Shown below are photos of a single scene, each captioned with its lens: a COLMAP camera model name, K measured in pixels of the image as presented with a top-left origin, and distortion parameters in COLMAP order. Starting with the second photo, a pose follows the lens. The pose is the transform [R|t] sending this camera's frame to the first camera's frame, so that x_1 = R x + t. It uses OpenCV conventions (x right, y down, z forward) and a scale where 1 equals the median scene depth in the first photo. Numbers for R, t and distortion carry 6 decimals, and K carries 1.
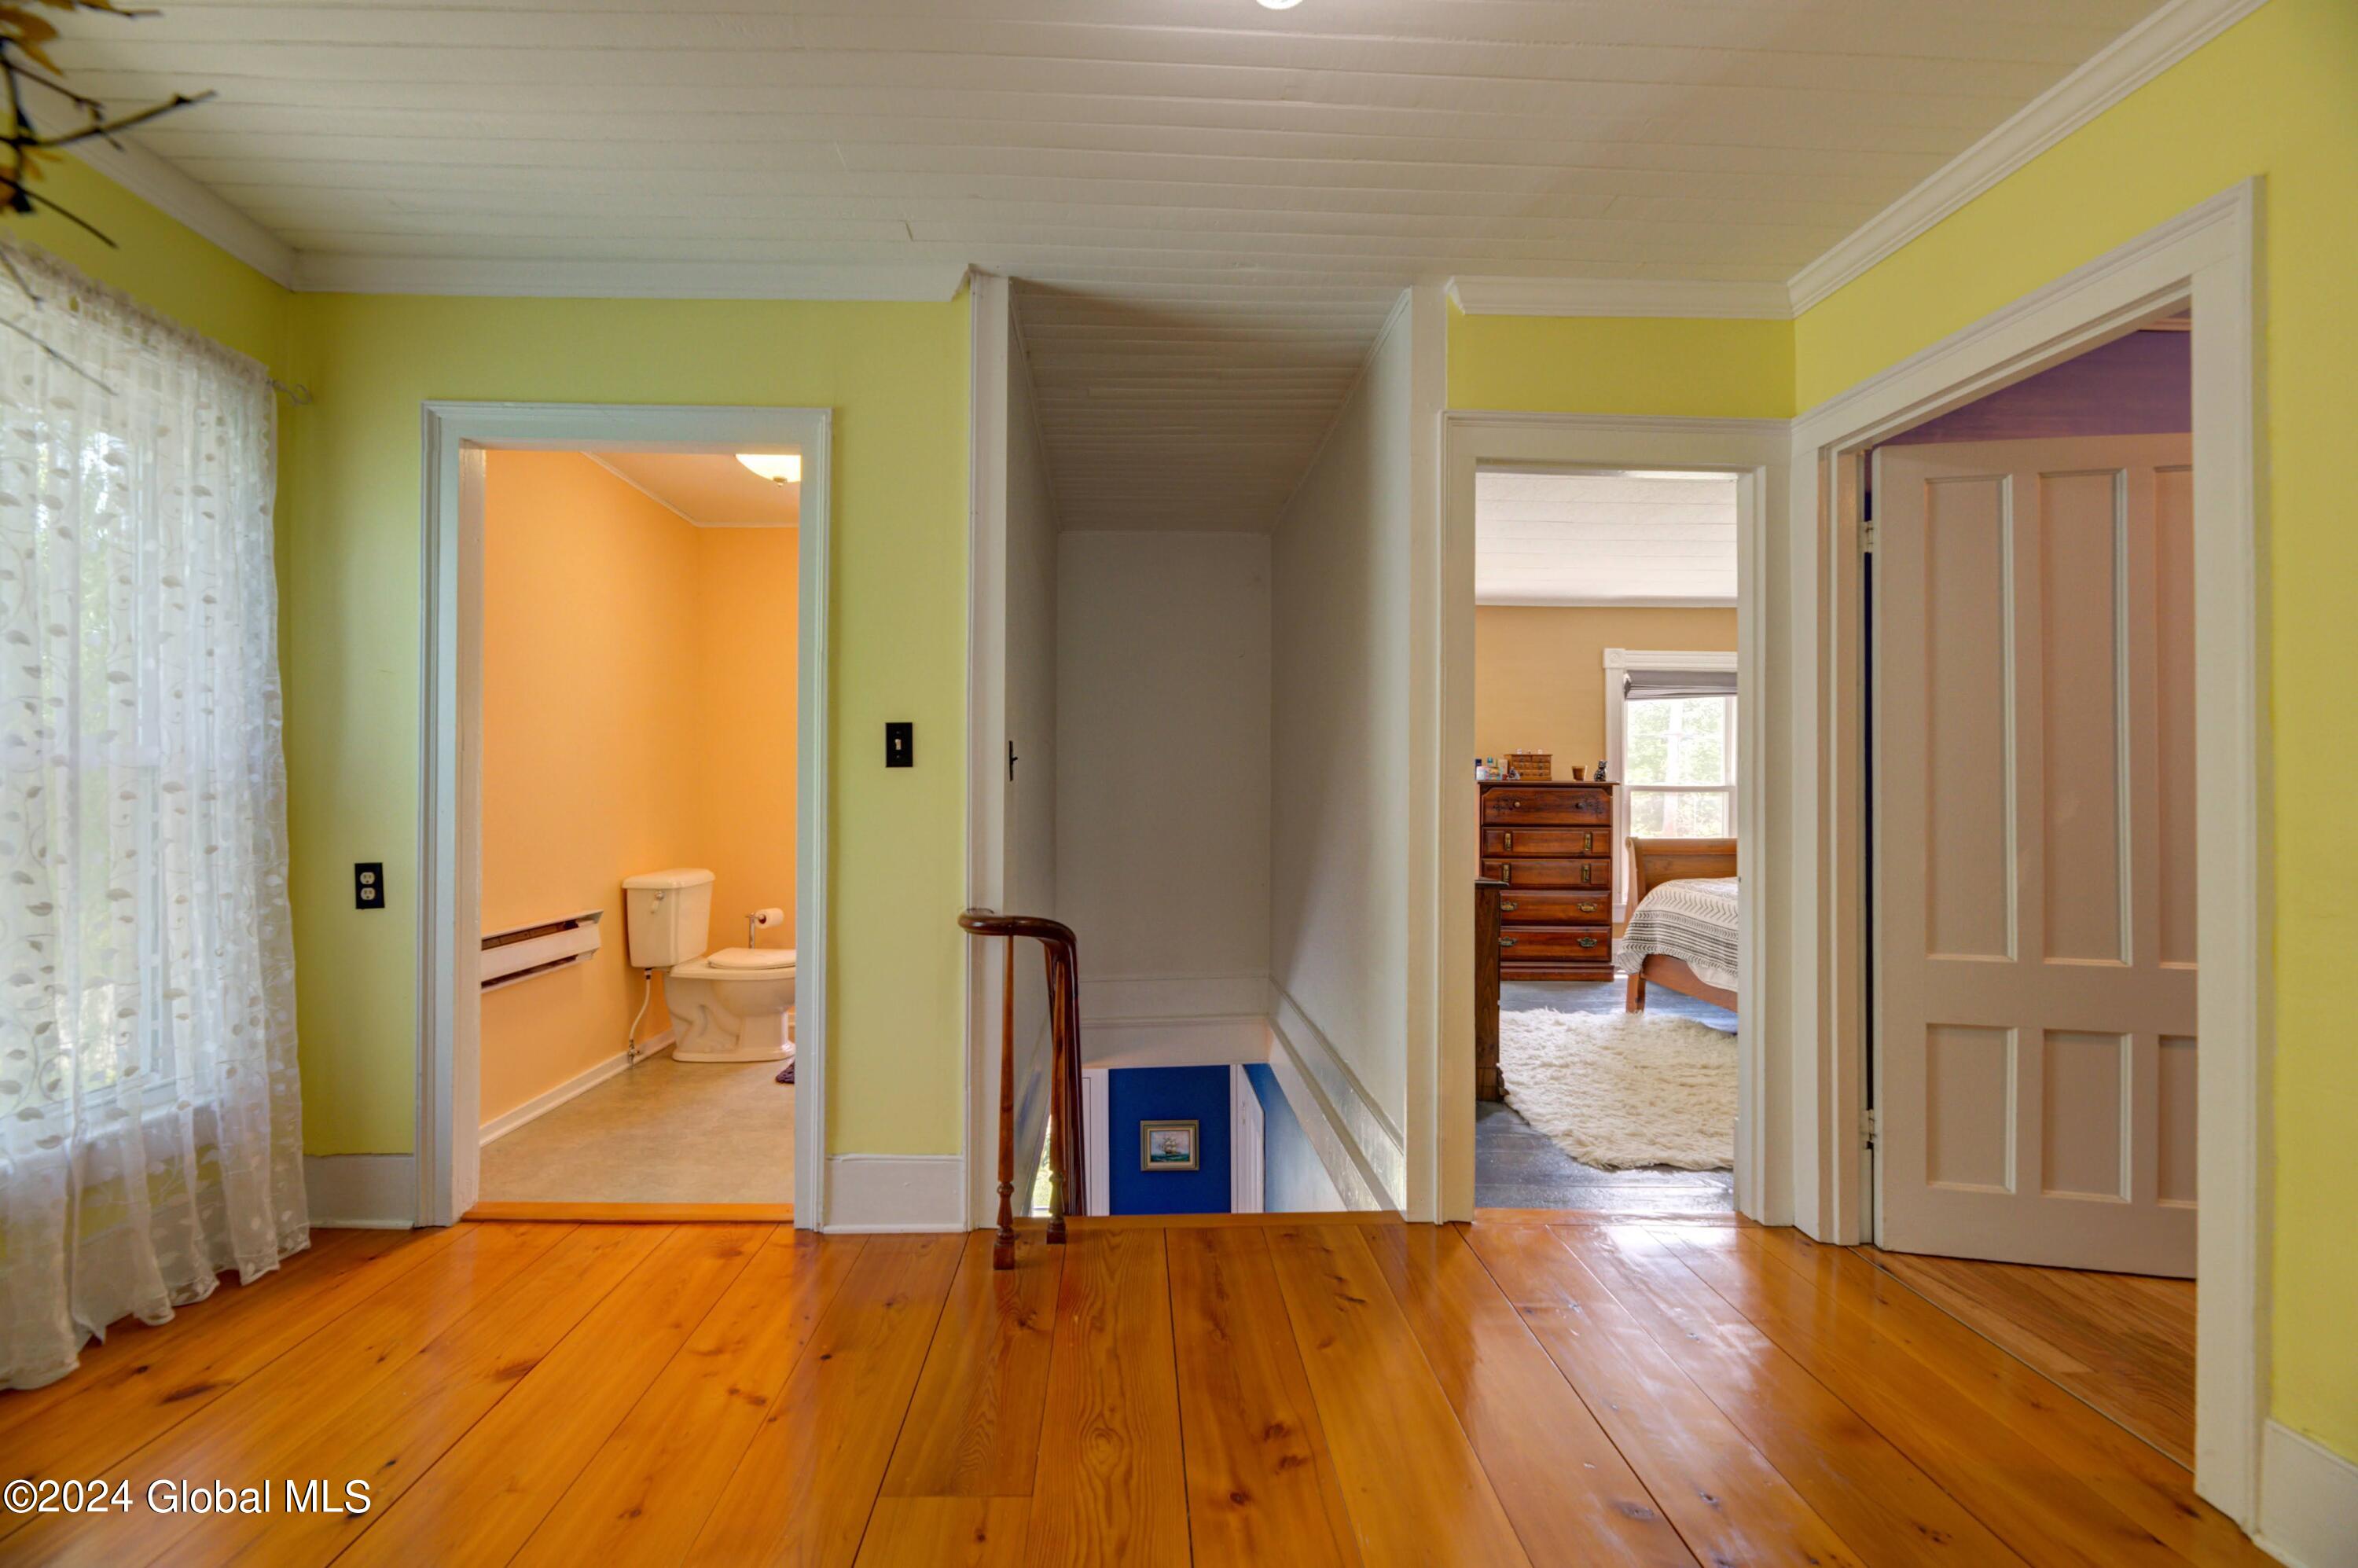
lens RADIAL K [[959.6, 0, 1164.4], [0, 959.6, 788.7], [0, 0, 1]] dist [-0.000353, -0.004151]
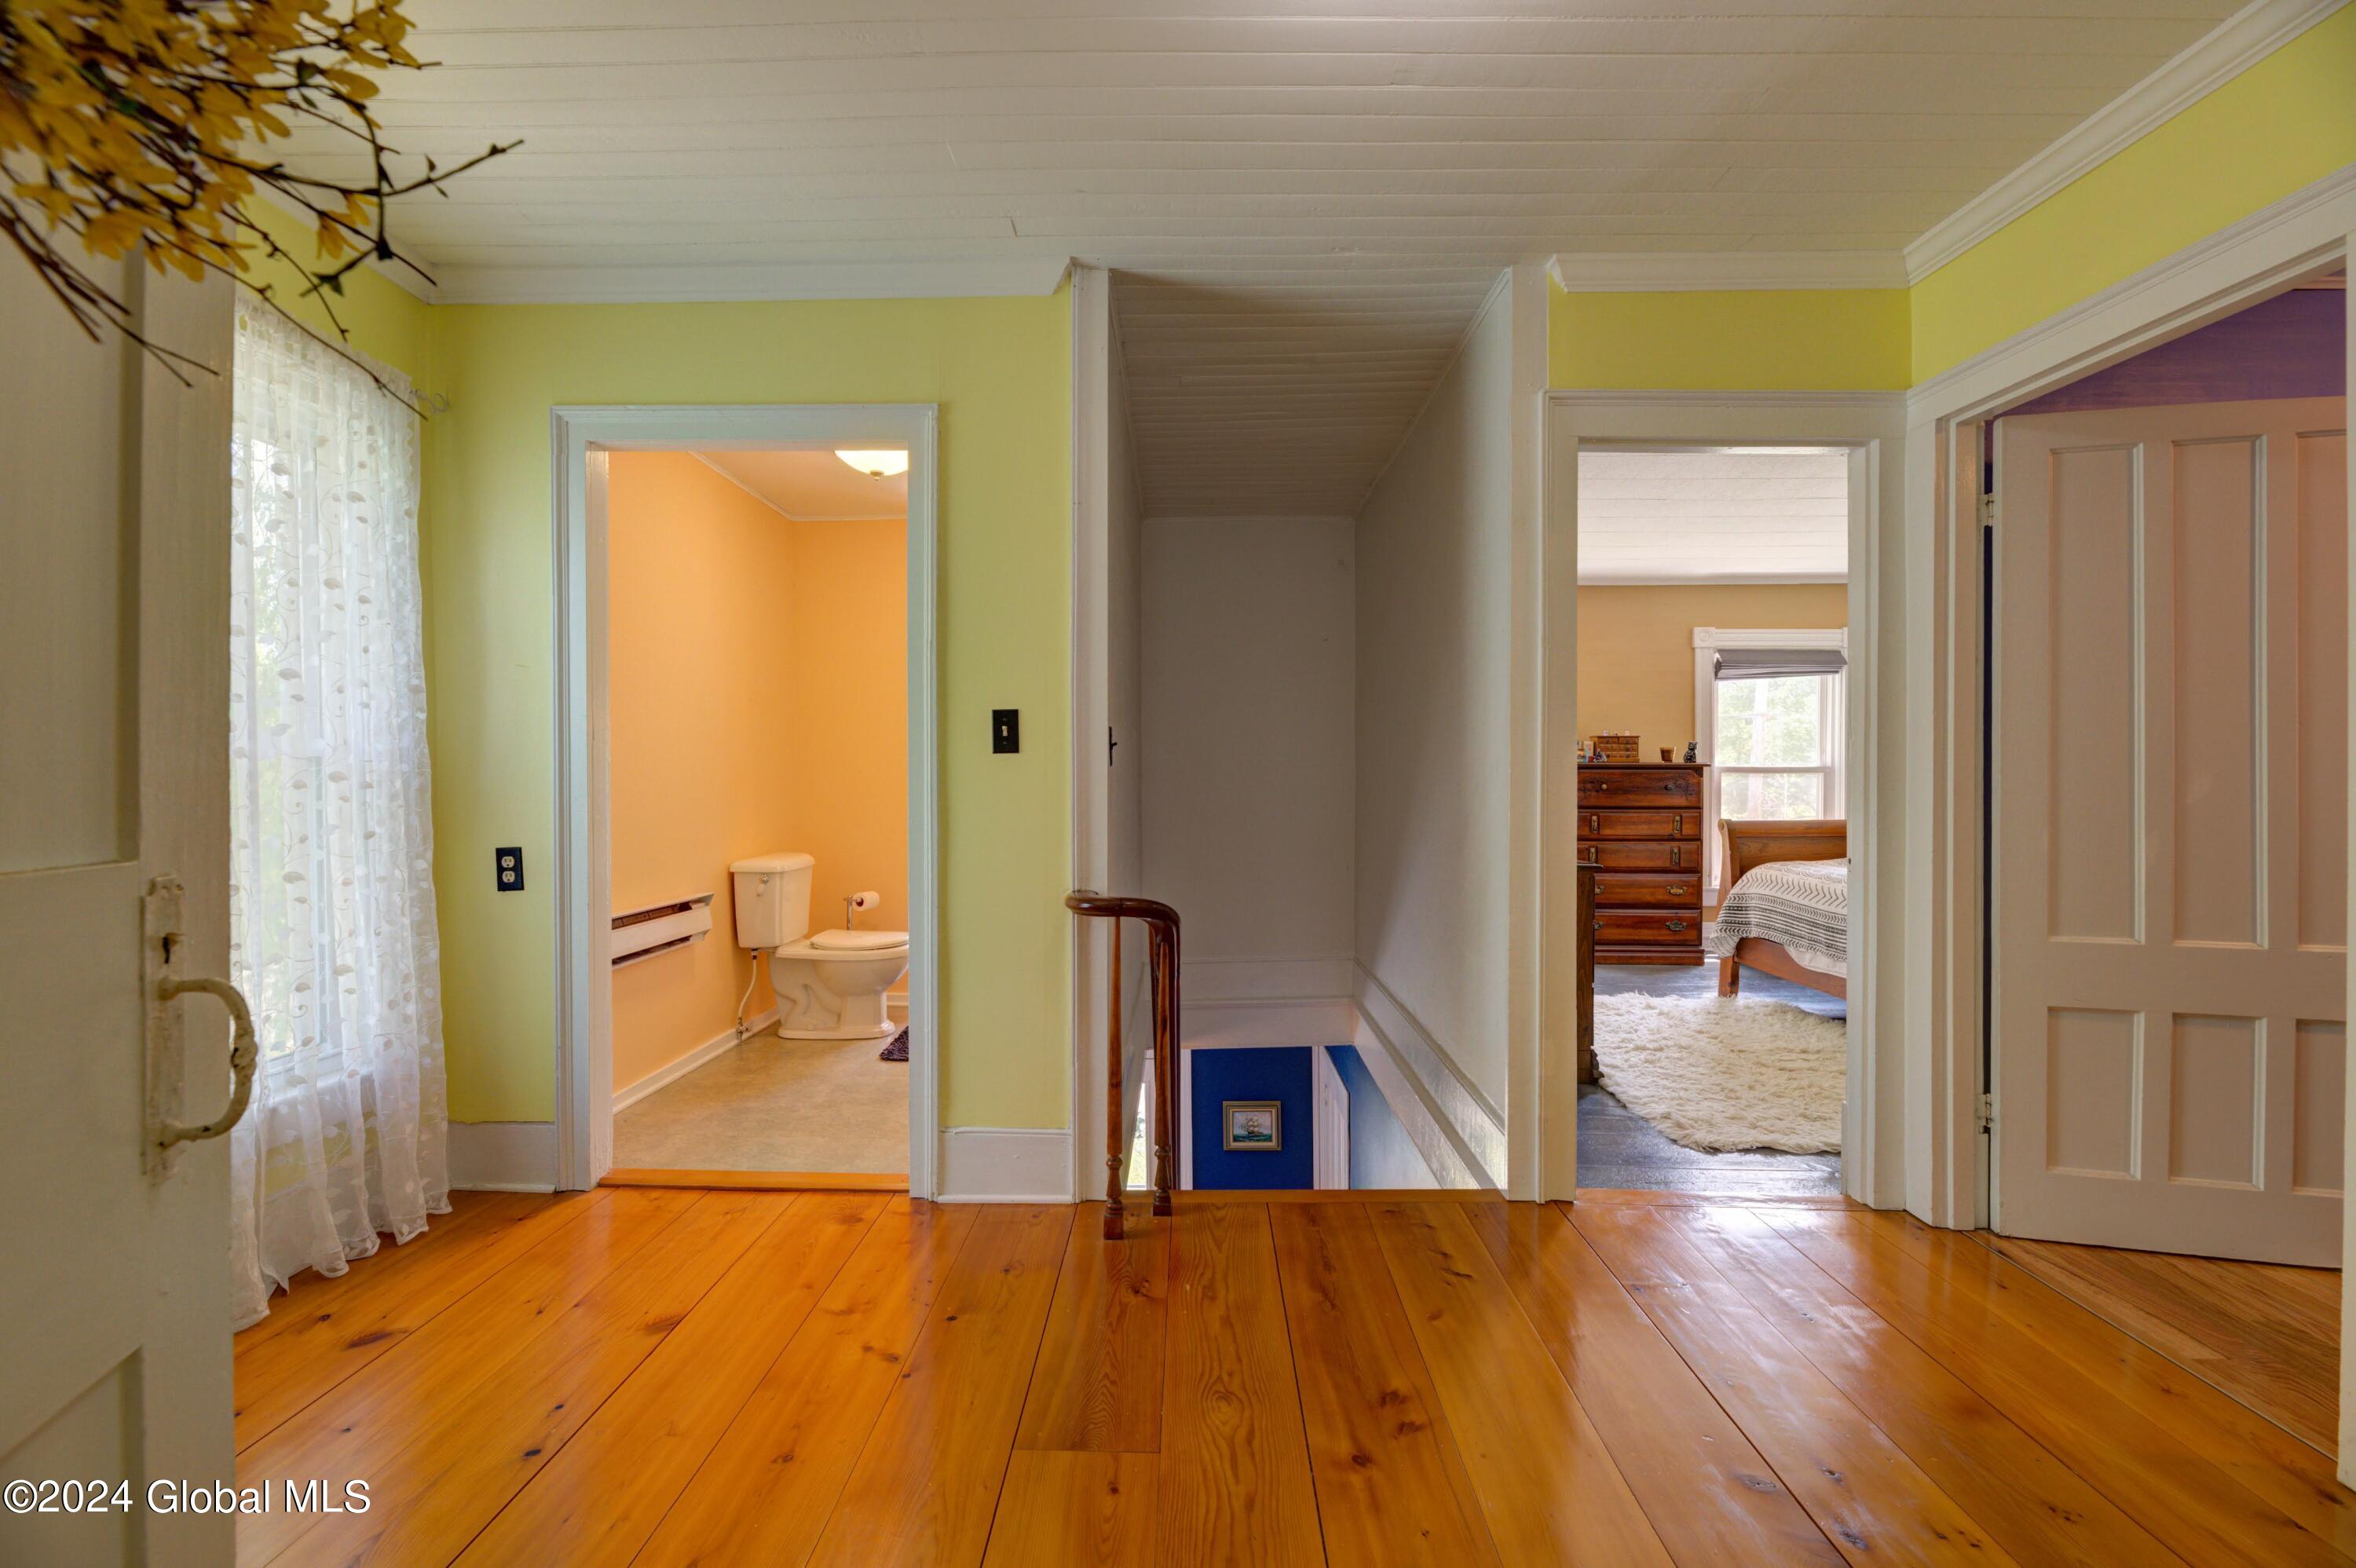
lens RADIAL K [[958.7, 0, 1179.0], [0, 958.7, 788.7], [0, 0, 1]] dist [-0.000353, -0.004151]
pose [[0.998783, -0.005386, -0.049017, -0.043273], [0.006142, 0.999864, 0.015285, 0.001132], [0.048928, -0.015568, 0.998681, -0.018050]]
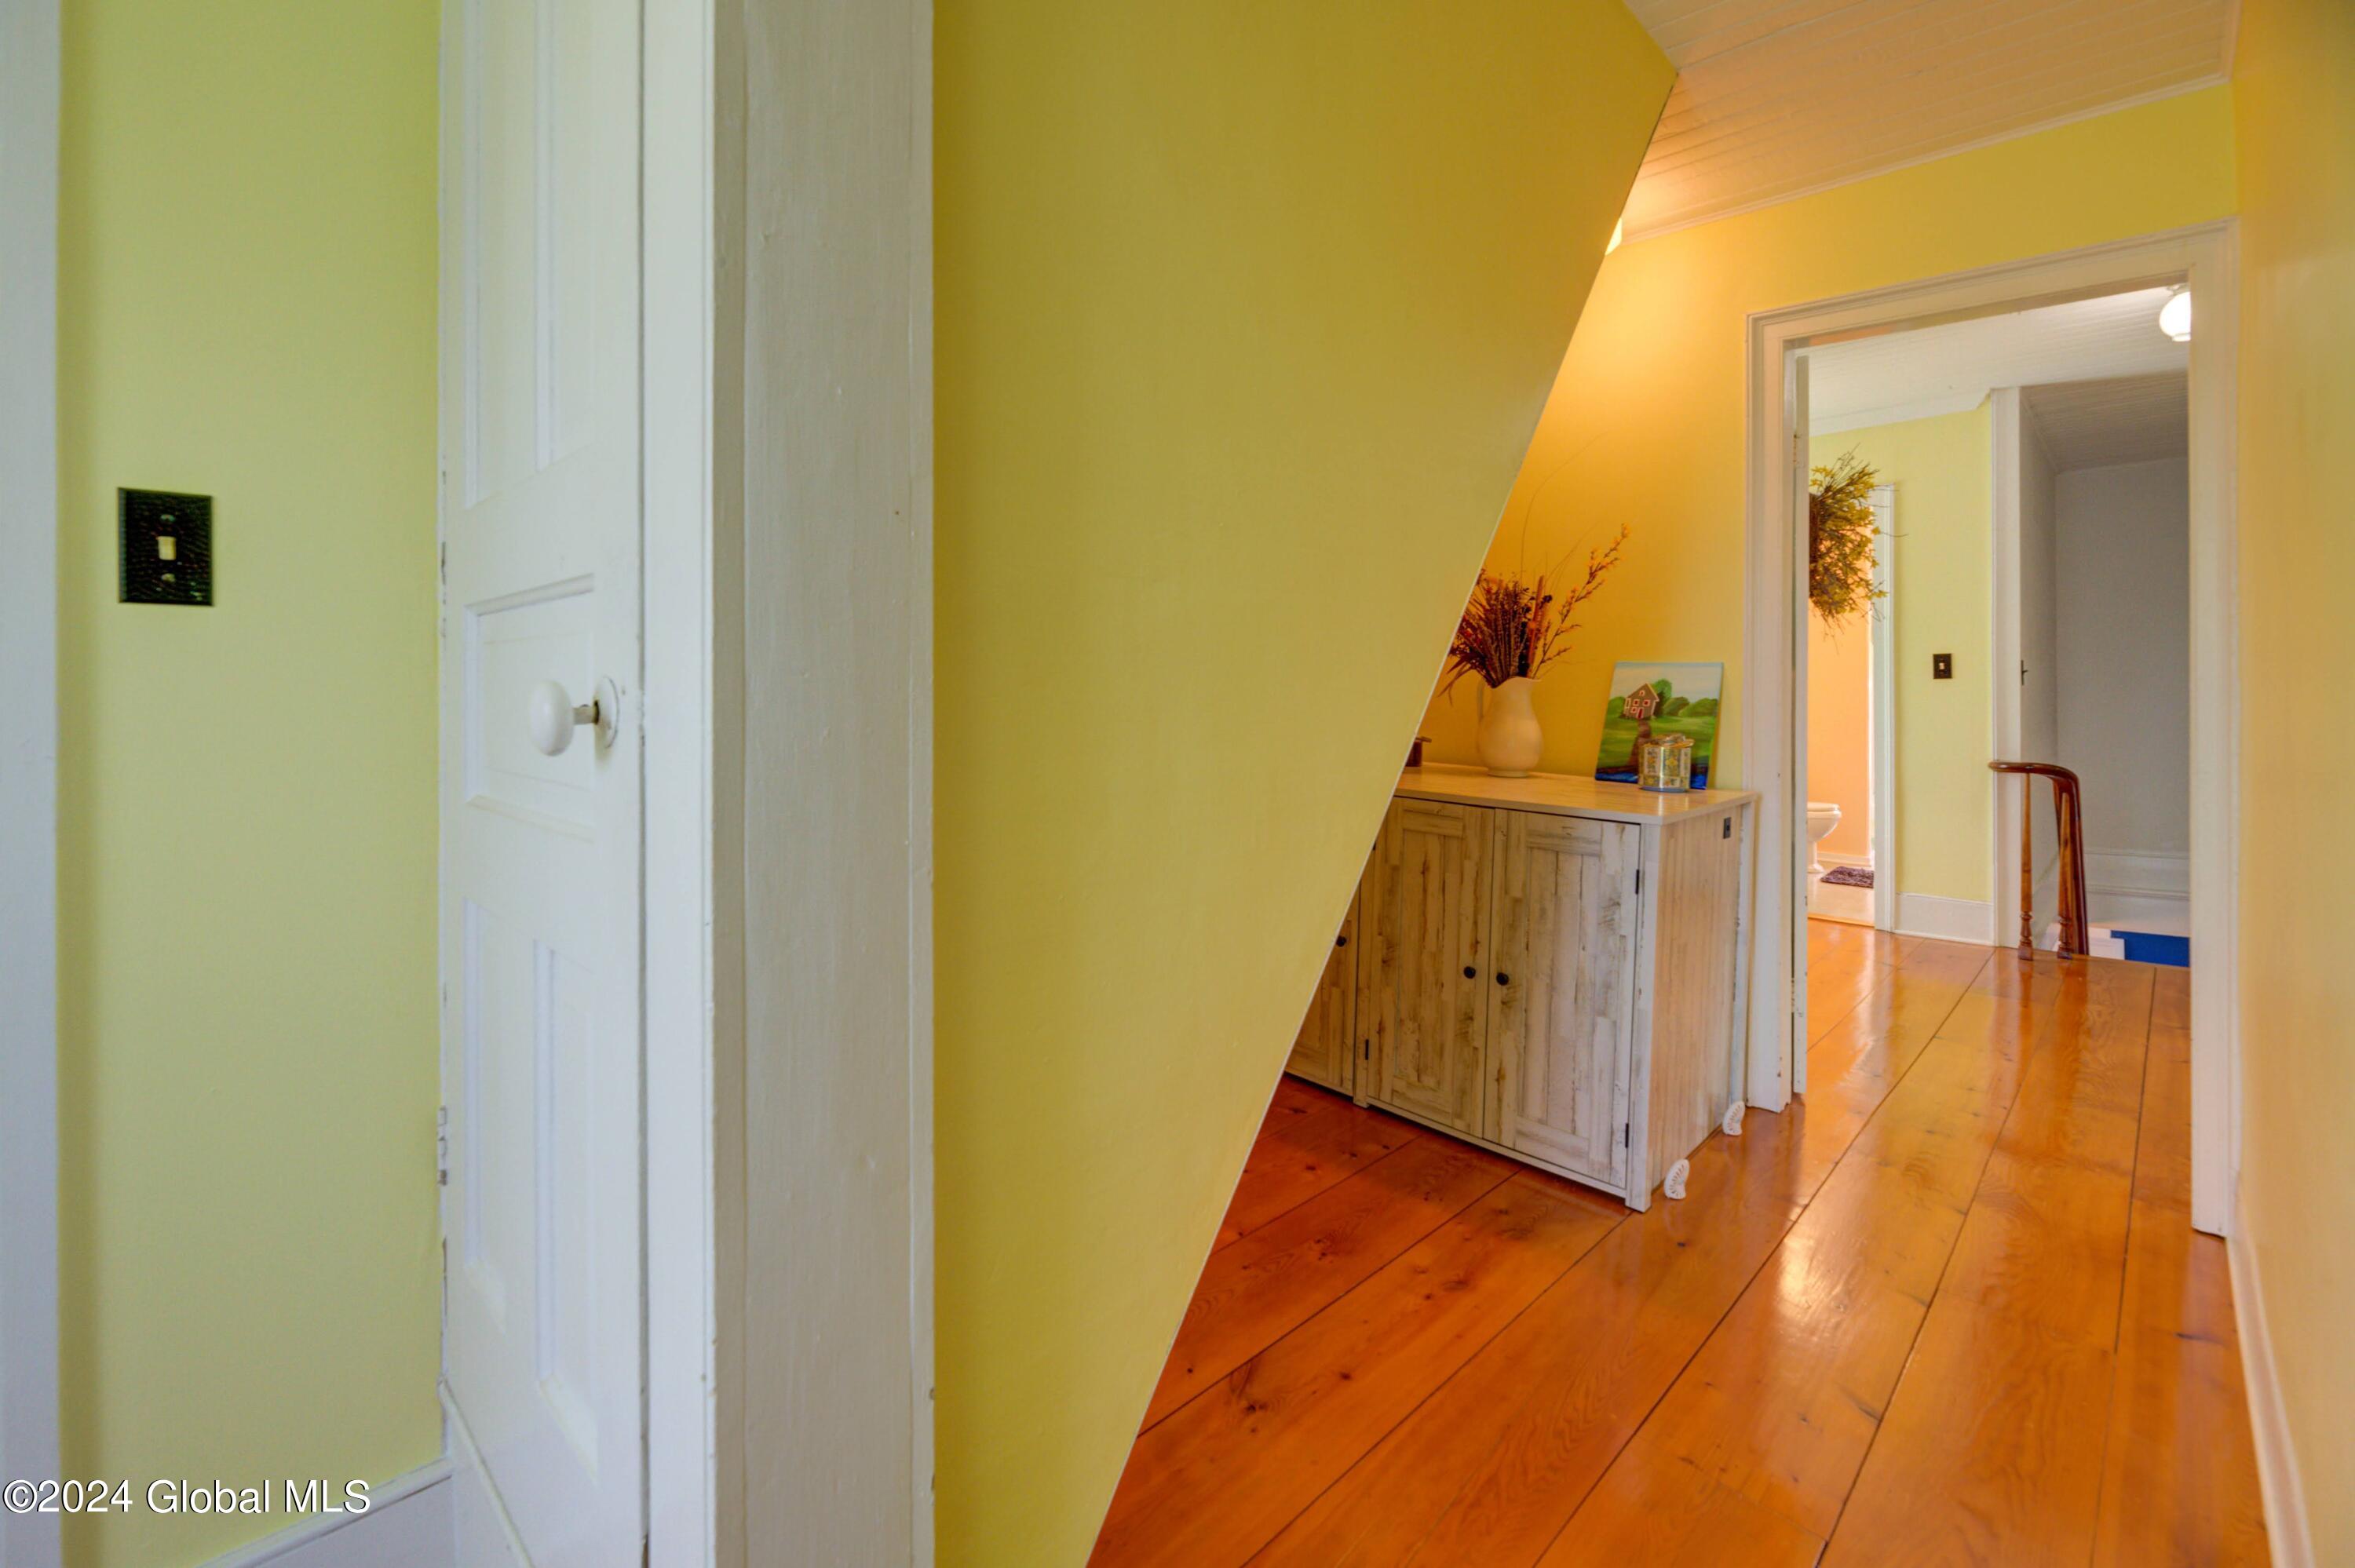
lens RADIAL K [[1015.6, 0, 1155.8], [0, 1015.6, 700.0], [0, 0, 1]] dist [-0.000430, 0.000058]
pose [[0.675483, -0.008804, -0.737323, 0.132009], [0.014032, 0.999901, 0.000915, -0.005640], [0.737242, -0.010964, 0.675539, -1.415893]]
